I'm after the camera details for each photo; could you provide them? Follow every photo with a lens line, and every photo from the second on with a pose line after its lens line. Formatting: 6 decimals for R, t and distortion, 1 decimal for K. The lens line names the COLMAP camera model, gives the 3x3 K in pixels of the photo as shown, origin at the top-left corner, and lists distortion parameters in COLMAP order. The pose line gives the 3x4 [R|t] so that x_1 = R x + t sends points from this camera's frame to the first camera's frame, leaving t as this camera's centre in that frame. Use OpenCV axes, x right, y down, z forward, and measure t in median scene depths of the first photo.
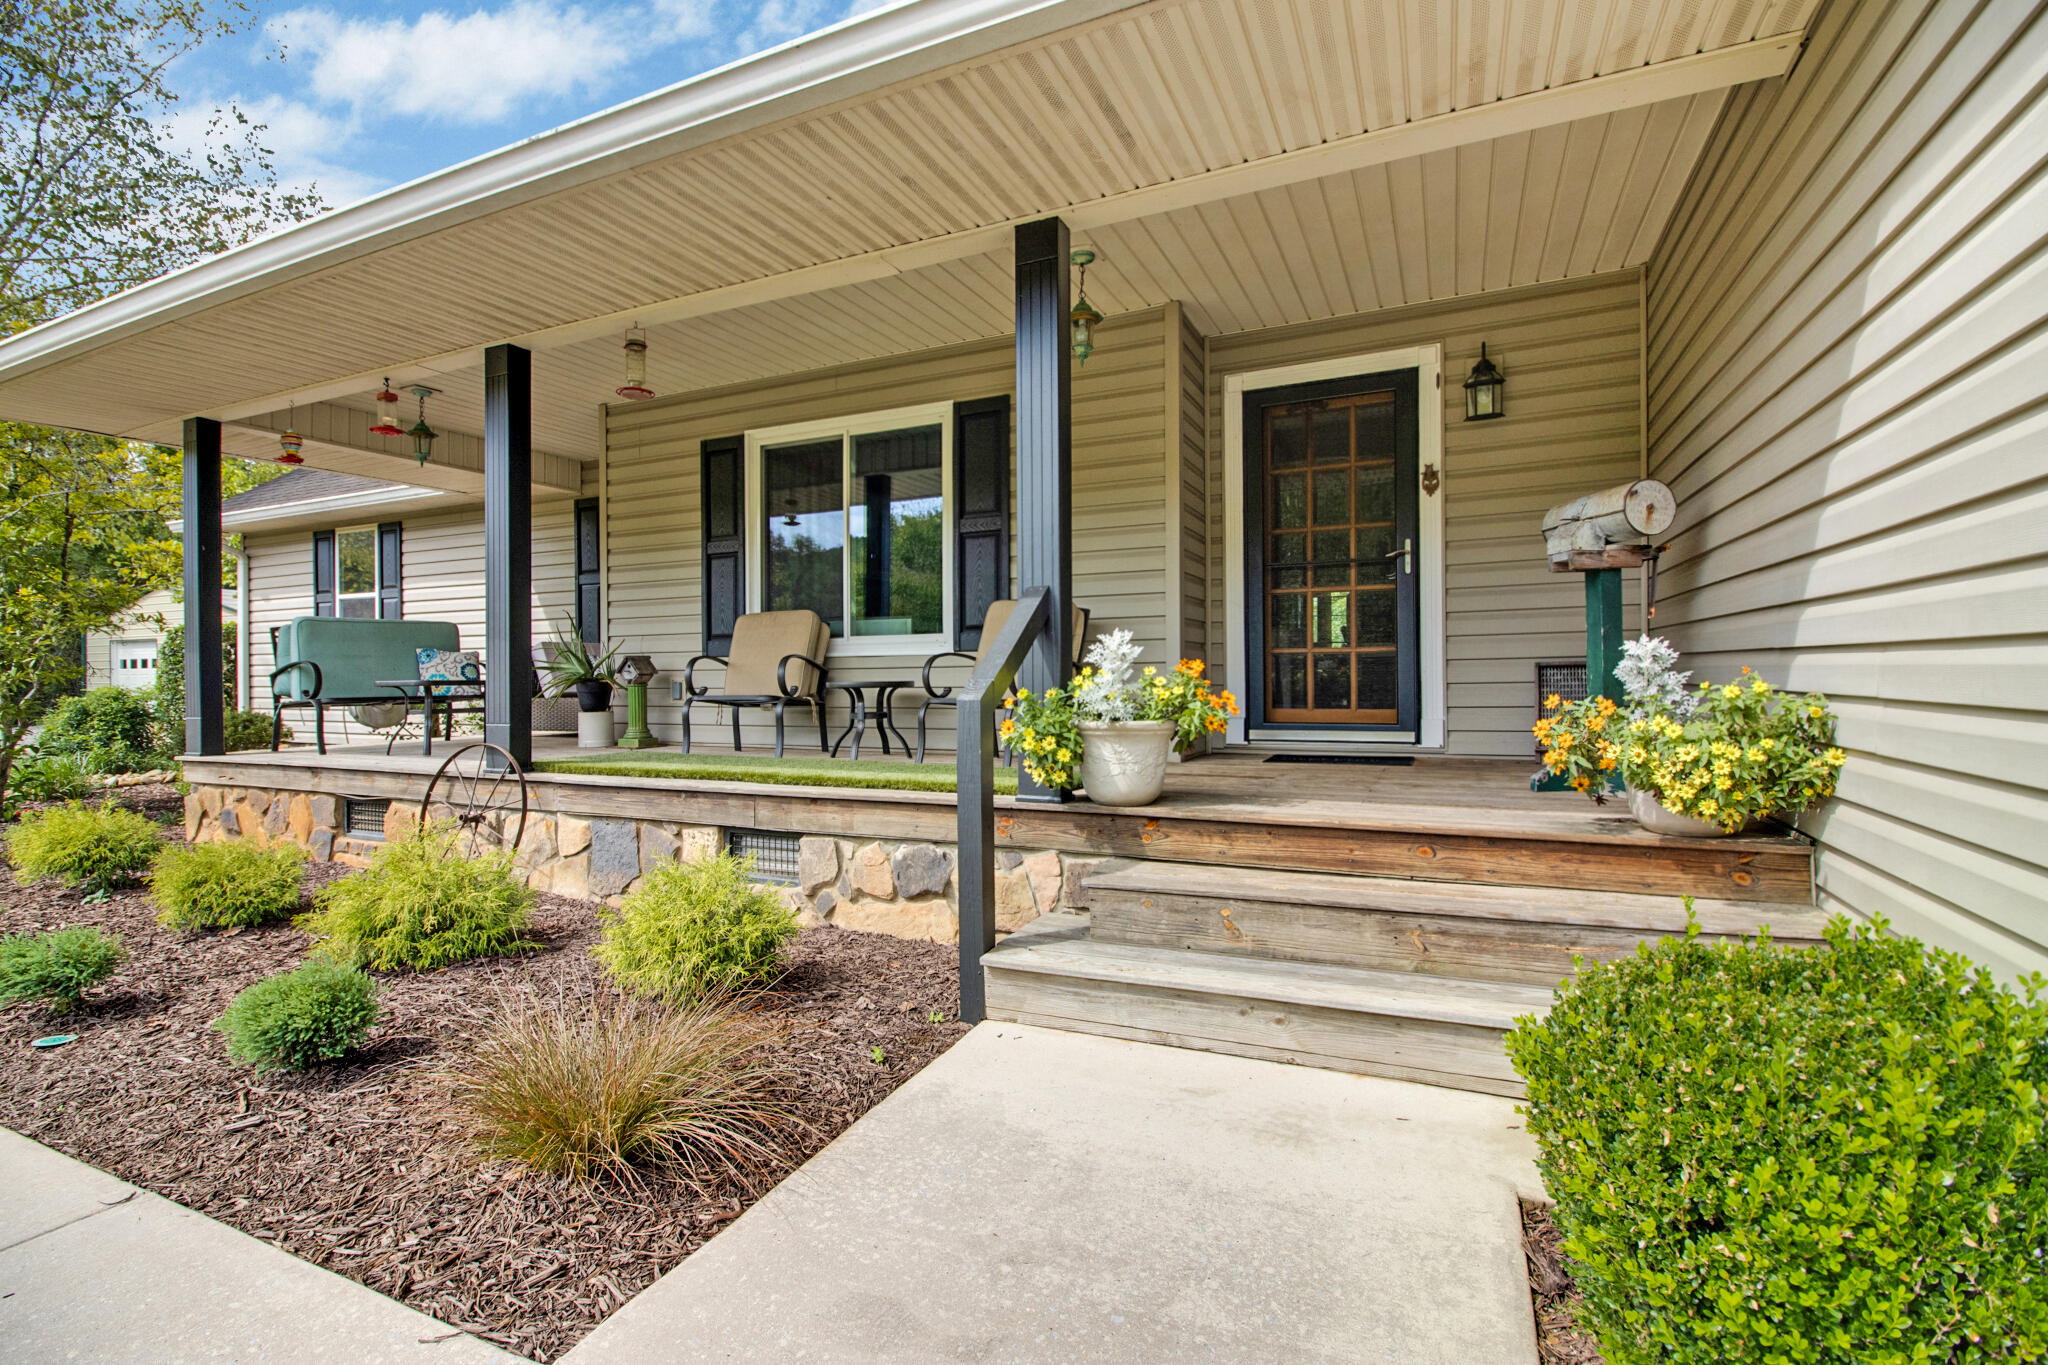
lens RADIAL K [[928.9, 0, 1024.0], [0, 928.9, 682.5], [0, 0, 1]] dist [0.000298, -0.000002]
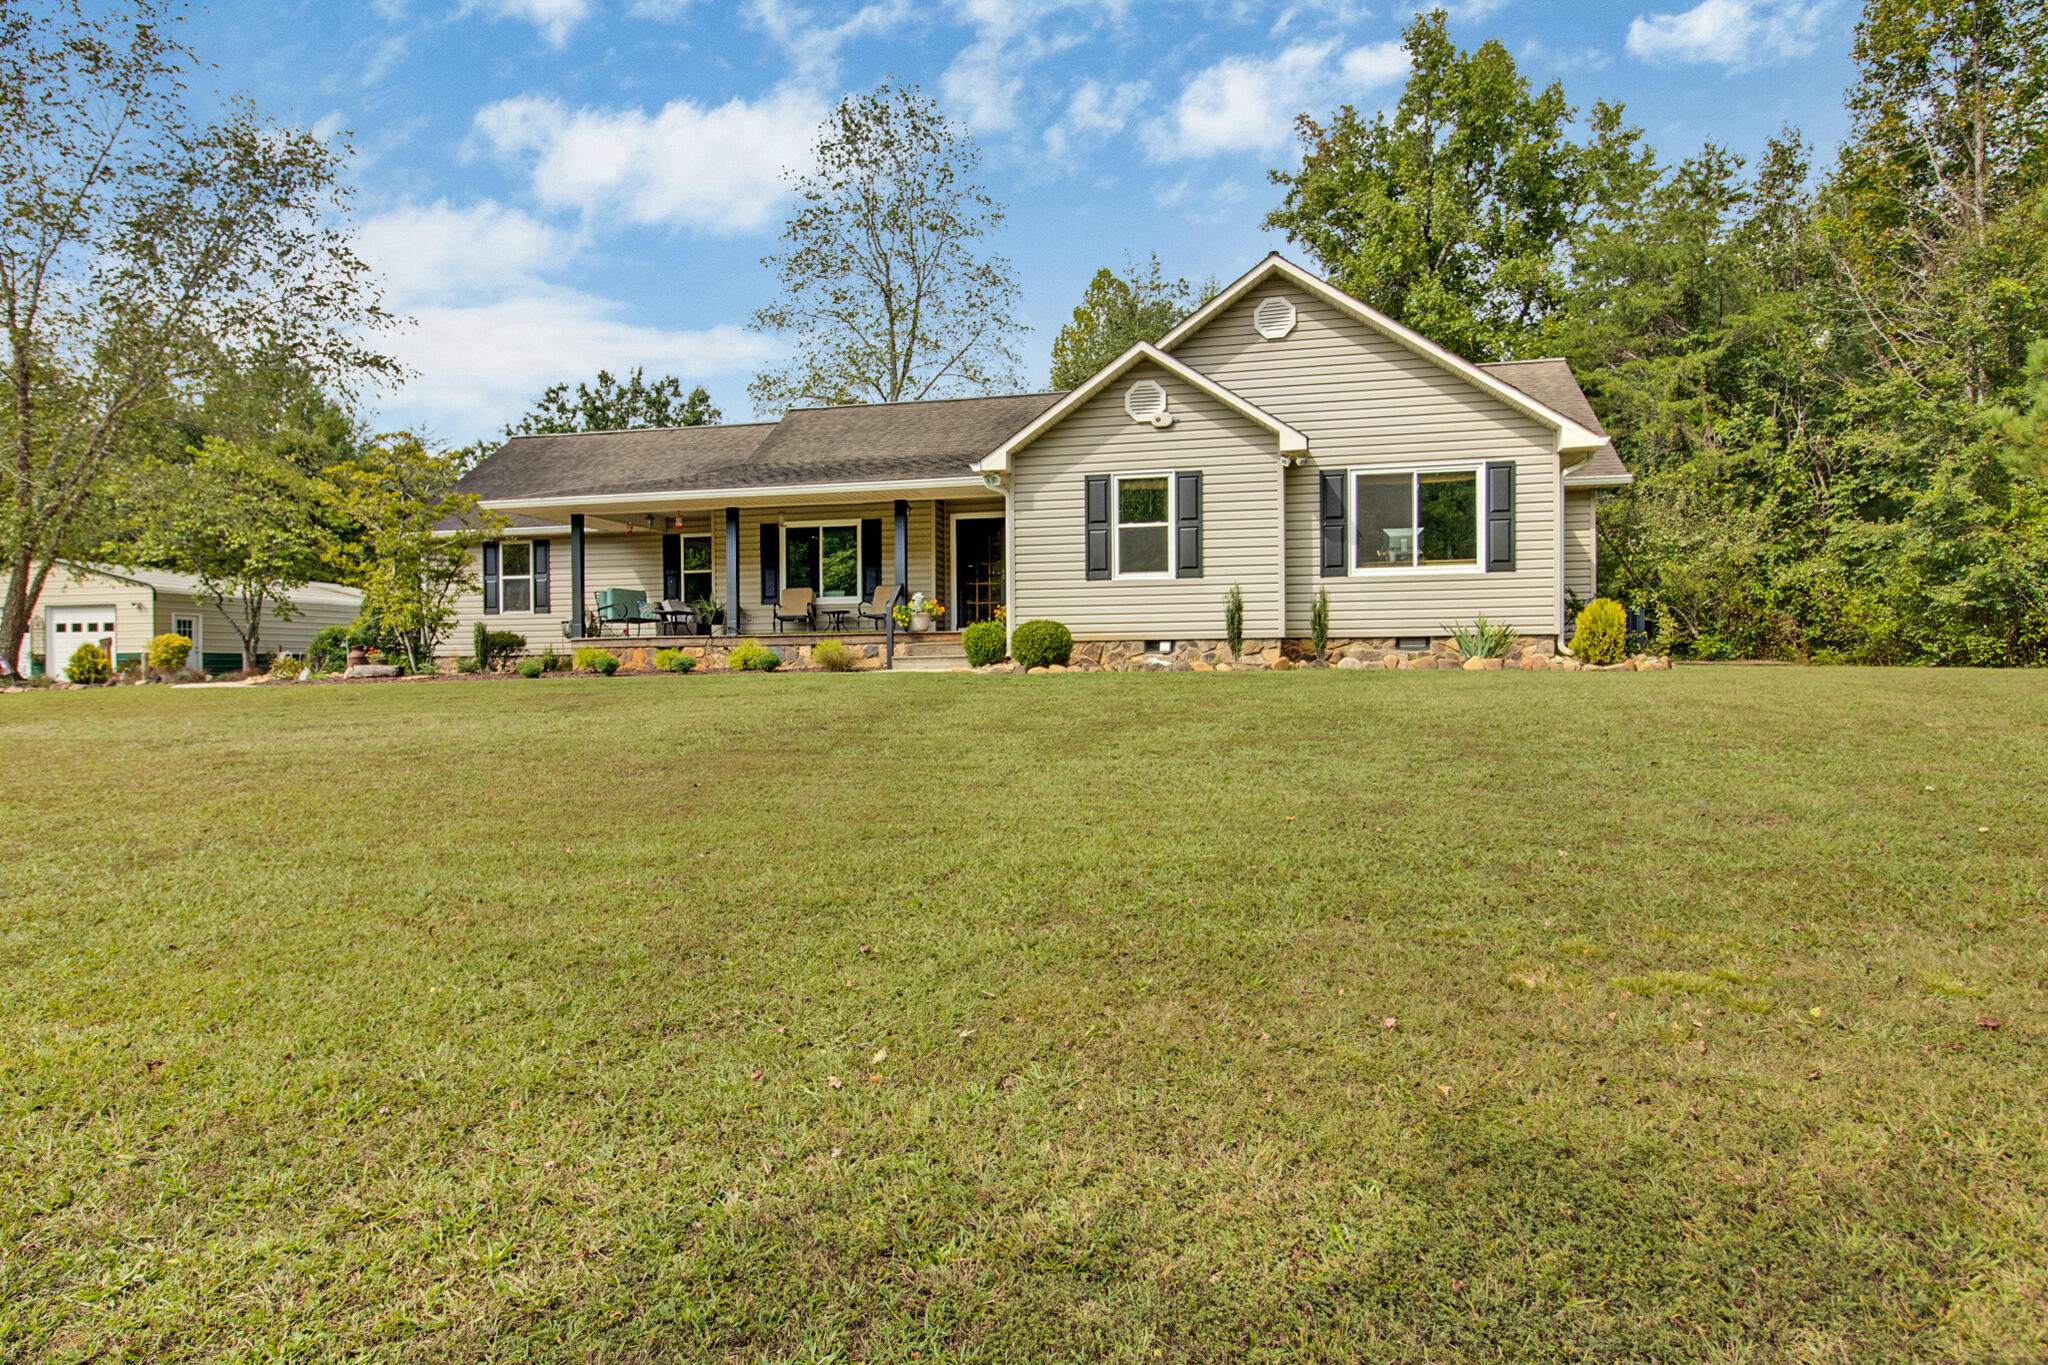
lens RADIAL K [[1167.5, 0, 1024.0], [0, 1167.5, 682.5], [0, 0, 1]] dist [0.002071, 0.000313]
pose [[0.978087, 0.000939, 0.208197, -0.354018], [0.000576, 0.999974, -0.007215, 0.257851], [-0.208198, 0.007177, 0.978060, -2.848601]]
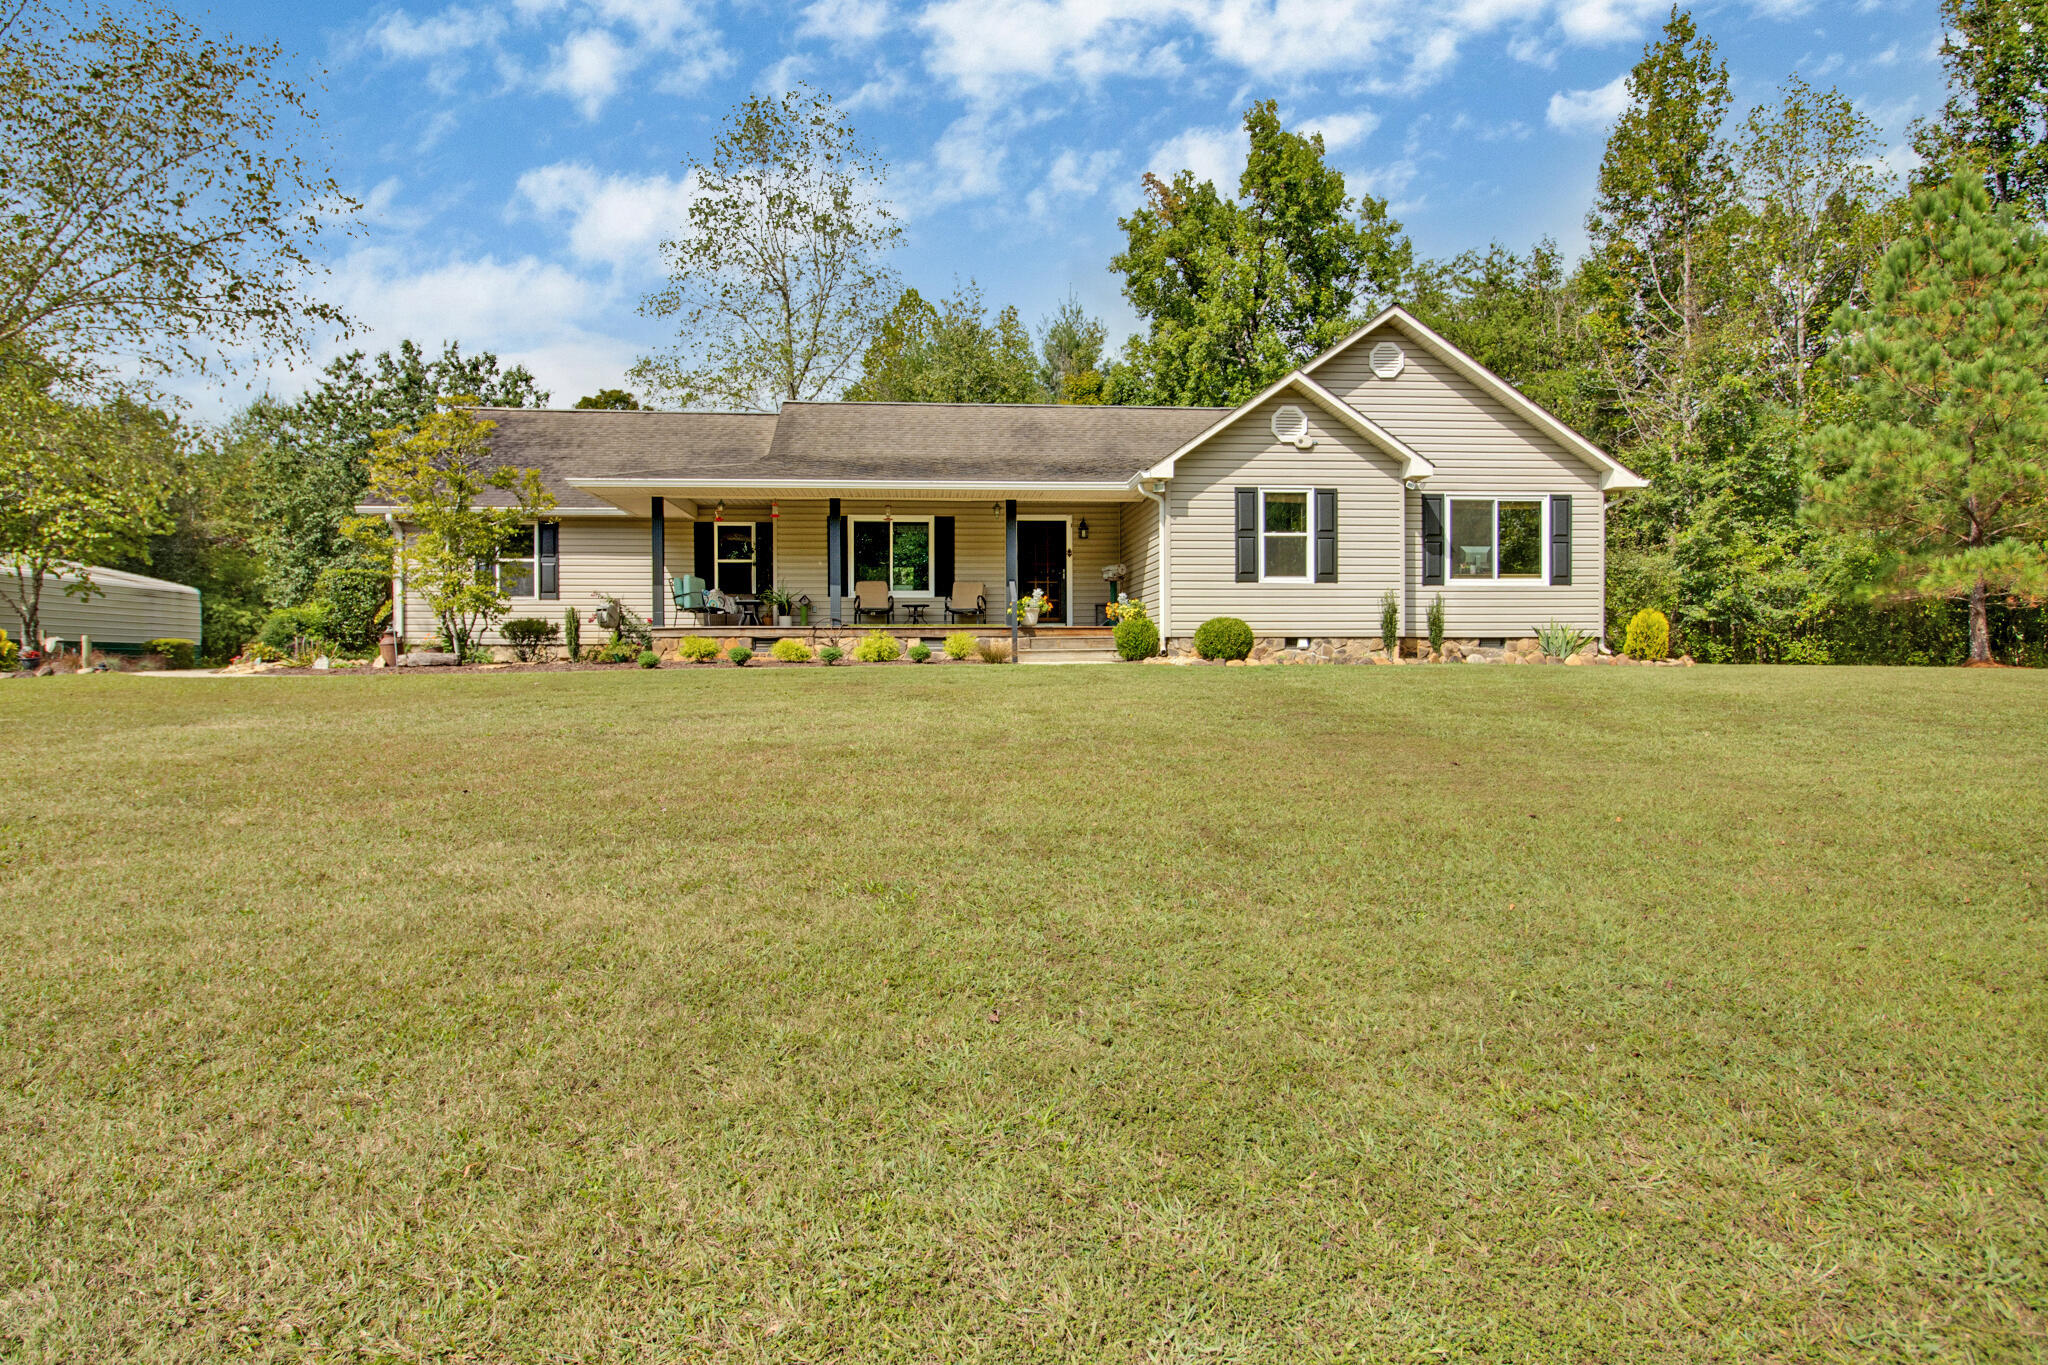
lens RADIAL K [[1099.7, 0, 1019.1], [0, 1099.7, 680.9], [0, 0, 1]] dist [0.005565, -0.007177]
pose [[0.872512, 0.004084, 0.488576, -1.644819], [-0.000336, 0.999970, -0.007758, 0.279099], [-0.488593, 0.006605, 0.872487, -2.371531]]
